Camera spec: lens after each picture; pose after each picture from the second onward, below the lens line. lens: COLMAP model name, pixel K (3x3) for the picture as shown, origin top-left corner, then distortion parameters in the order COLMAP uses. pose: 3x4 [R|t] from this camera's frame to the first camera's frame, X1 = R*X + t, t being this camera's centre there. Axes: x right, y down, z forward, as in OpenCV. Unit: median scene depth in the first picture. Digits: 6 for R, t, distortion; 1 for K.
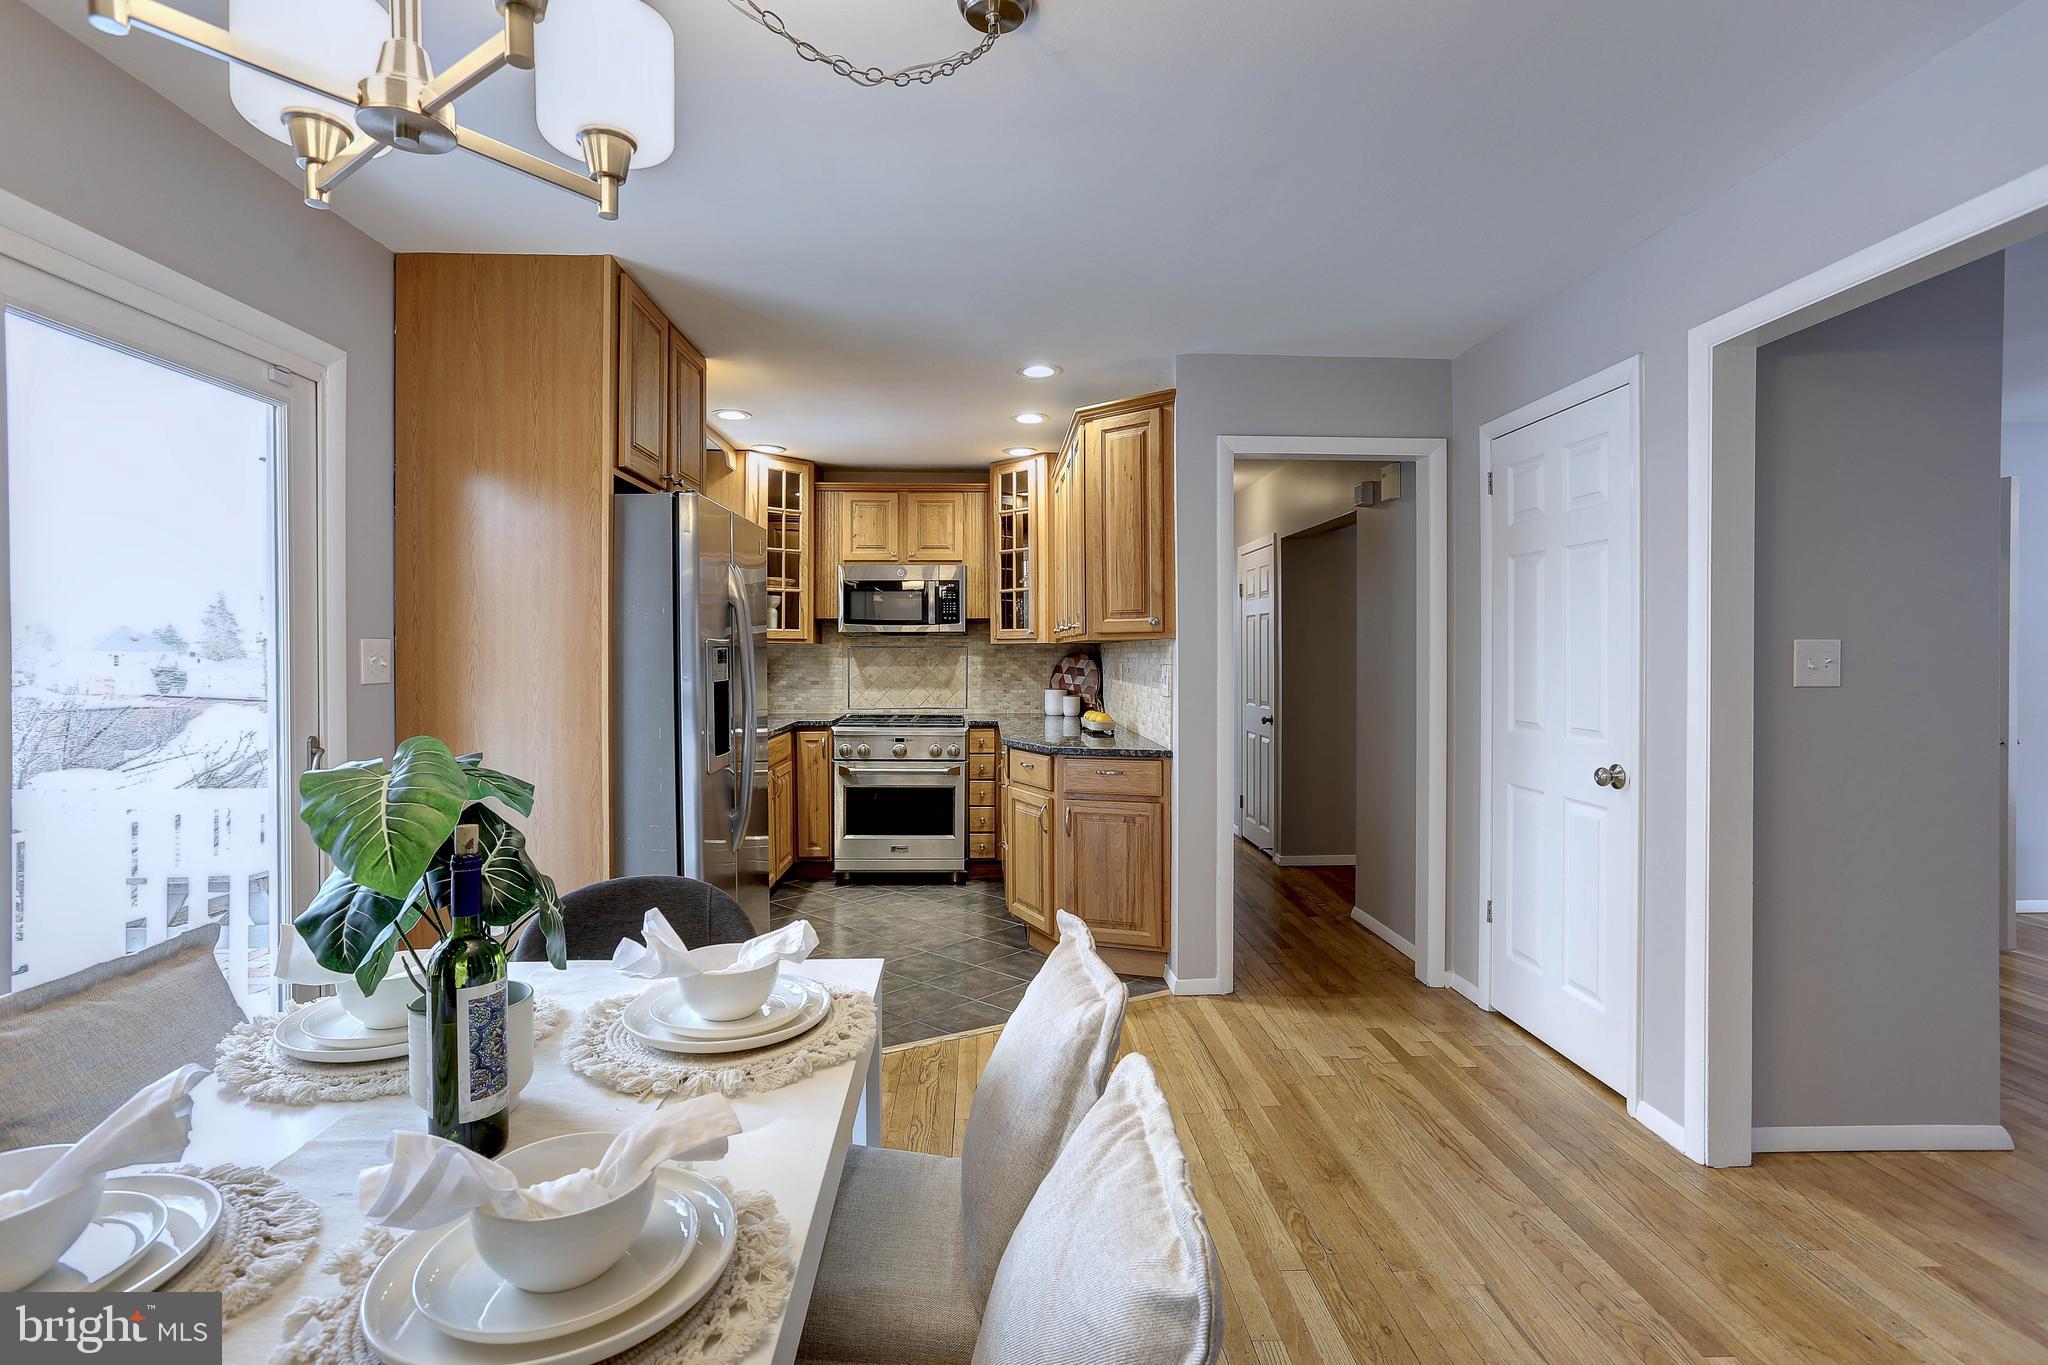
lens RADIAL K [[1004.5, 0, 980.7], [0, 1004.5, 650.1], [0, 0, 1]] dist [-0.052224, 0.019096]
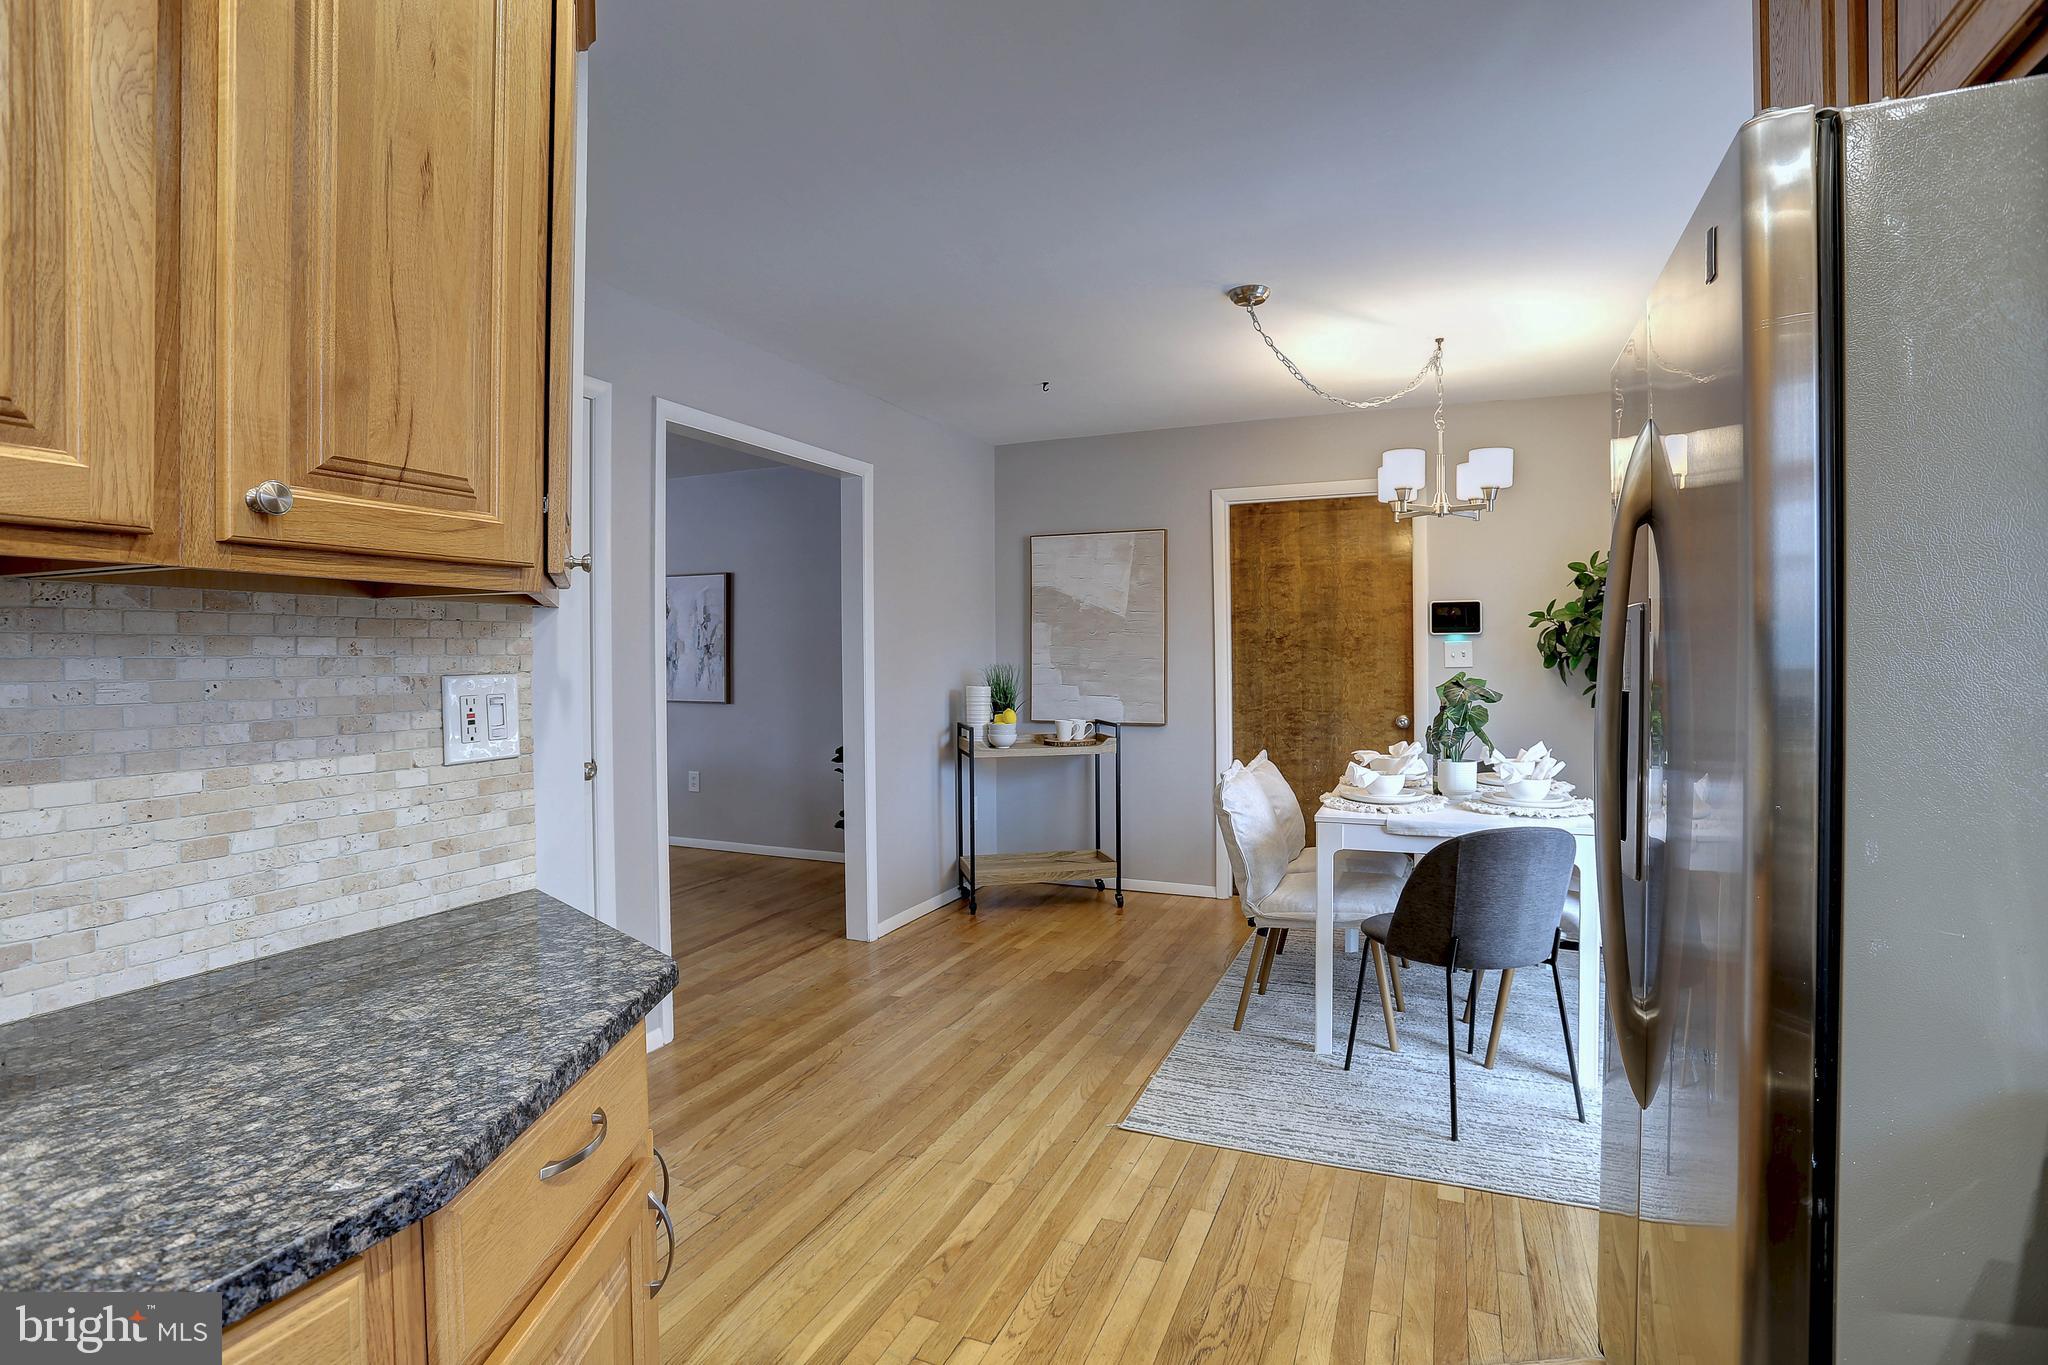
lens RADIAL K [[1004.5, 0, 1009.8], [0, 1004.5, 669.3], [0, 0, 1]] dist [-0.052224, 0.019096]
pose [[-0.914814, 0.008174, 0.403793, -0.094633], [0.013617, 0.999851, 0.010611, 0.008141], [-0.403646, 0.015206, -0.914789, 0.859930]]
